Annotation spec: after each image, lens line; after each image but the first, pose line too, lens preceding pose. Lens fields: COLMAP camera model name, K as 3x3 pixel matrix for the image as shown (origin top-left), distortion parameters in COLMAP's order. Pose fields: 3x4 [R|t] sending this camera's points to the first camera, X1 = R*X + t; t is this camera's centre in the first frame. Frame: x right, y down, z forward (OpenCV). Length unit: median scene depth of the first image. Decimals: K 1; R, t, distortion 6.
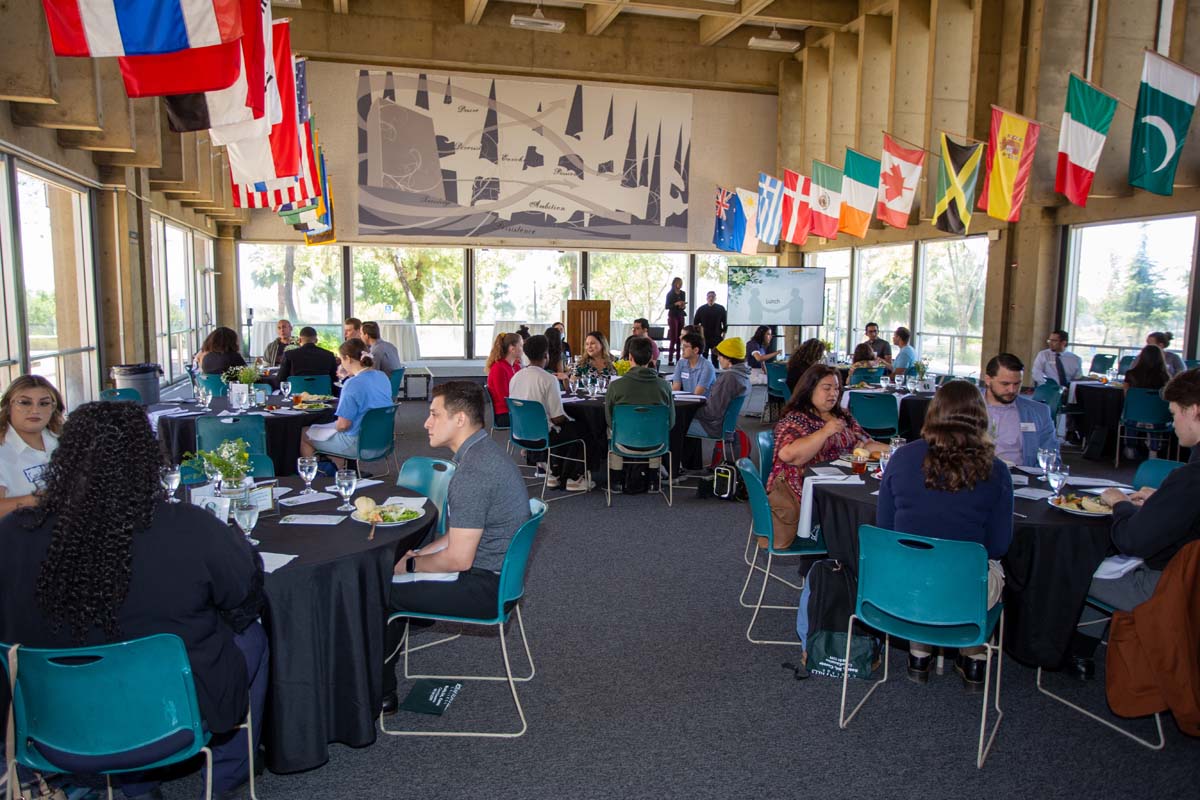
lens RADIAL K [[862.5, 0, 588.9], [0, 862.5, 401.1], [0, 0, 1]] dist [-0.048988, 0.062312]
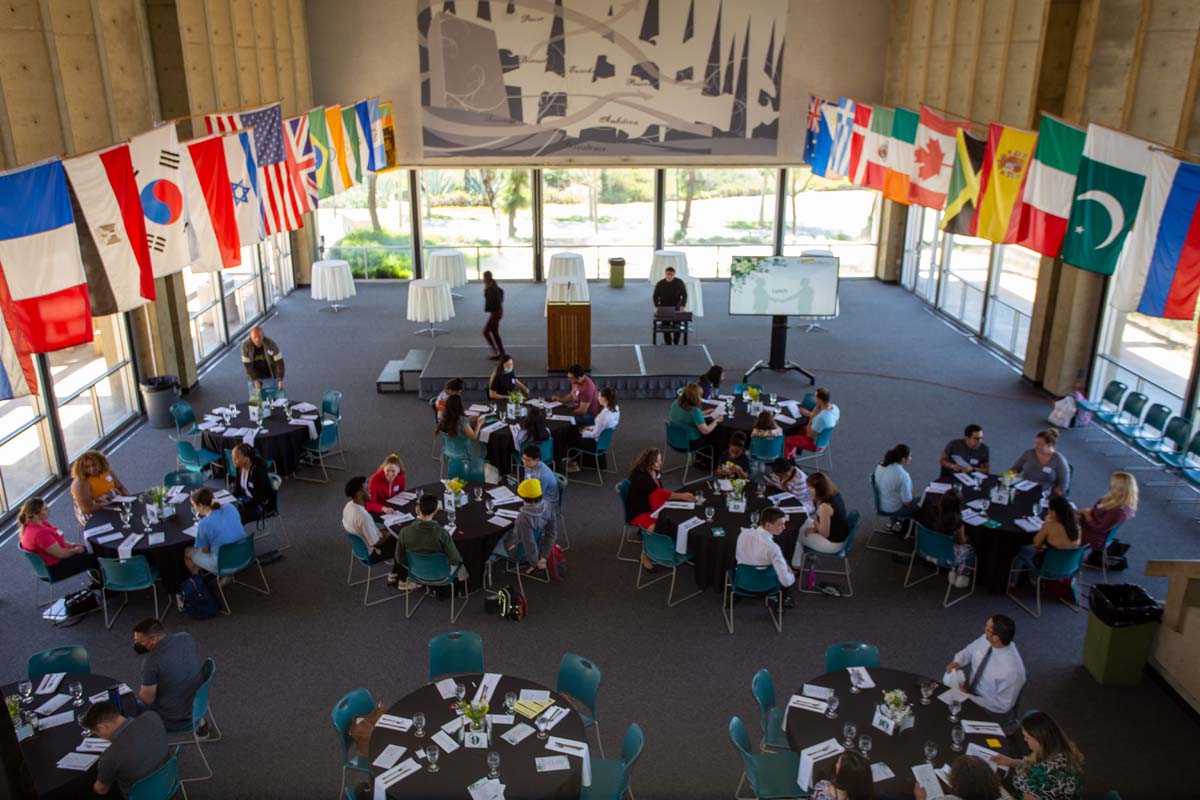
lens RADIAL K [[989.7, 0, 600.0], [0, 989.7, 400.0], [0, 0, 1]] dist [-0.010879, 0.004031]
pose [[0.973302, 0.065430, -0.220003, 0.193008], [-0.017030, 0.976452, 0.215063, -0.165787], [0.228894, -0.205575, 0.951497, -0.090607]]
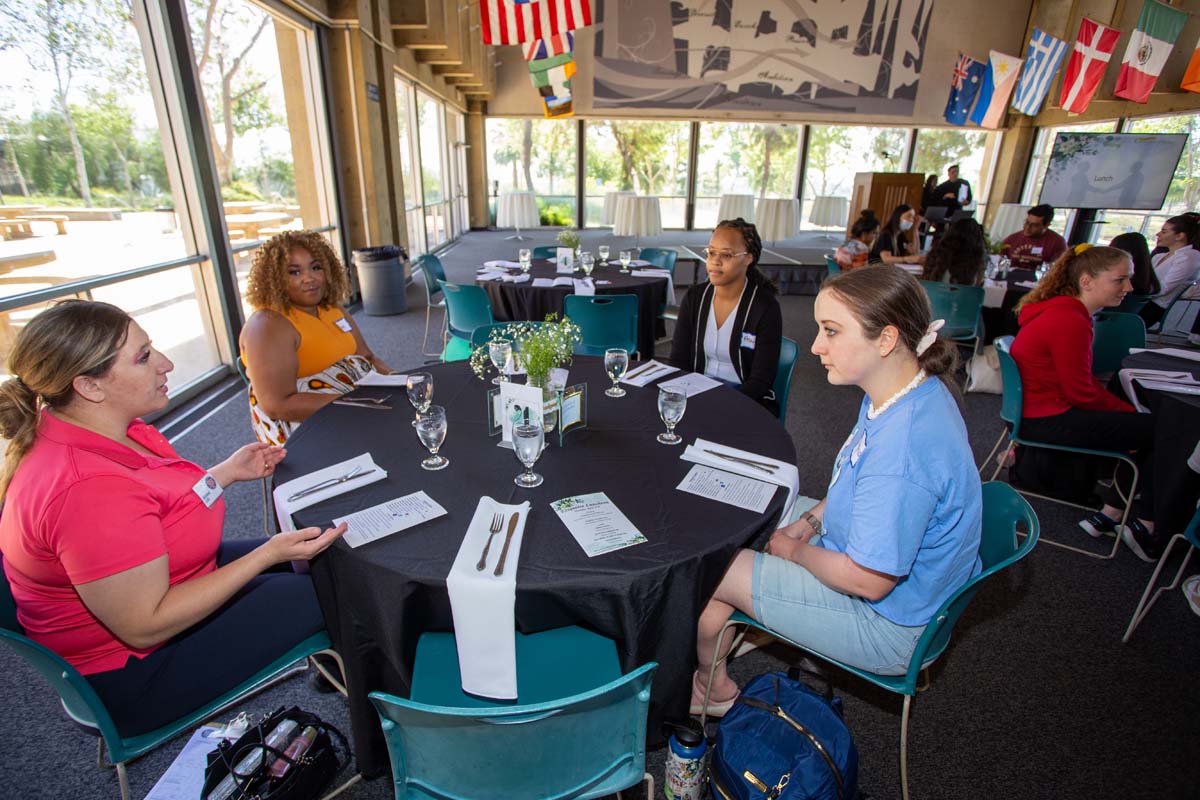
lens RADIAL K [[584.1, 0, 583.3], [0, 584.1, 395.2], [0, 0, 1]] dist [-0.067919, 0.025132]
pose [[0.974980, 0.078055, -0.208136, -0.102902], [-0.025405, 0.969315, 0.244506, -0.023754], [0.220834, -0.233101, 0.947046, 0.240572]]
